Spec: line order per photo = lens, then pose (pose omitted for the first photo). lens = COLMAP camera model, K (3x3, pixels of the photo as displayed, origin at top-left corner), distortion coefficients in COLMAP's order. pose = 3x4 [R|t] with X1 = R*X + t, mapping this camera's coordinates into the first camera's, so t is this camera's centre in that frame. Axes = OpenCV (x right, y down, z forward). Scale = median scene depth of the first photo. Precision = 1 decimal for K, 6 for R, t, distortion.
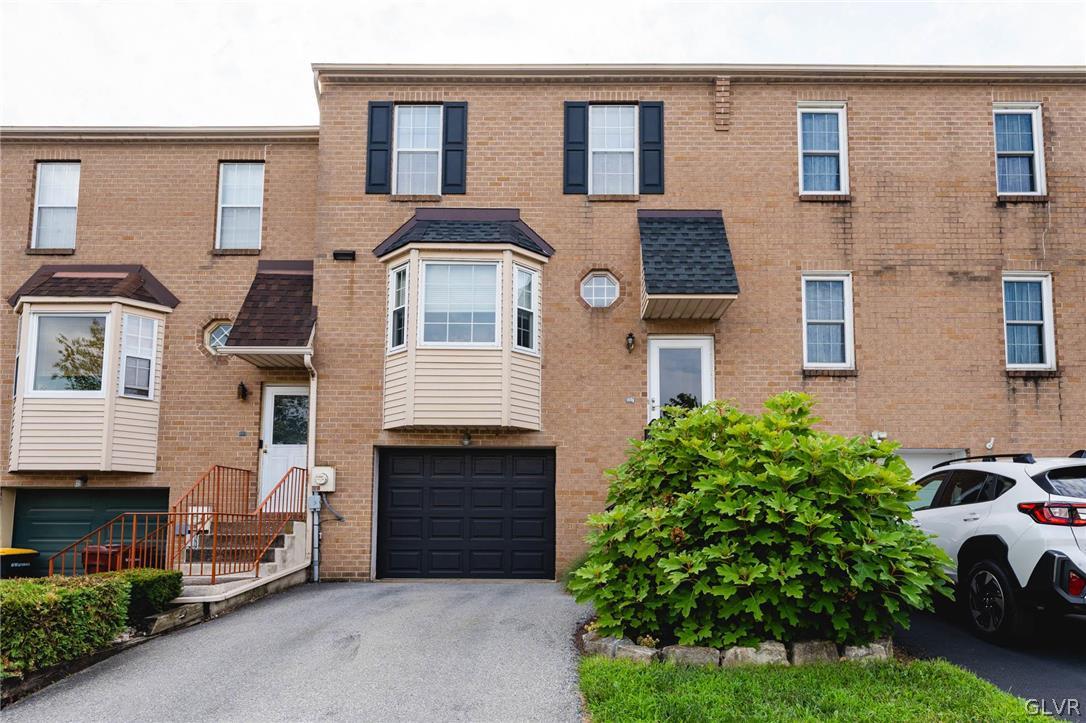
lens RADIAL K [[439.8, 0, 543.0], [0, 439.8, 361.2], [0, 0, 1]] dist [0.001519, -0.000255]
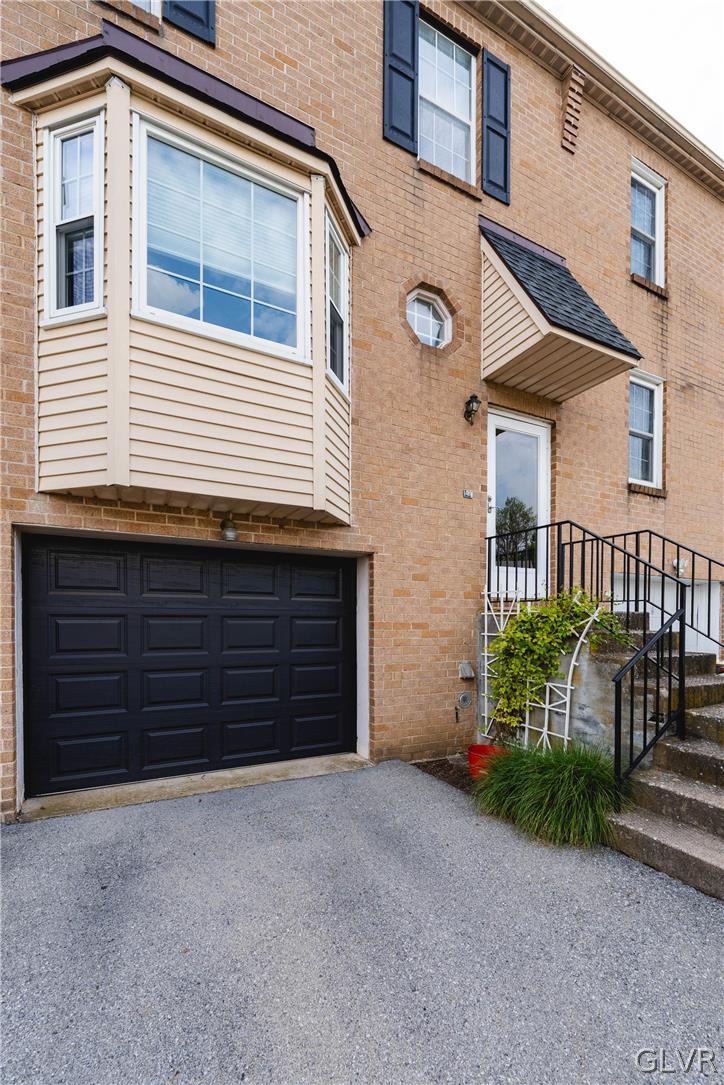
lens RADIAL K [[439.4, 0, 366.4], [0, 439.4, 559.6], [0, 0, 1]] dist [0.001519, -0.000255]
pose [[0.918192, 0.058994, 0.391717, -0.209028], [-0.135393, 0.976034, 0.170369, 0.093265], [-0.372279, -0.209467, 0.904175, 0.420225]]
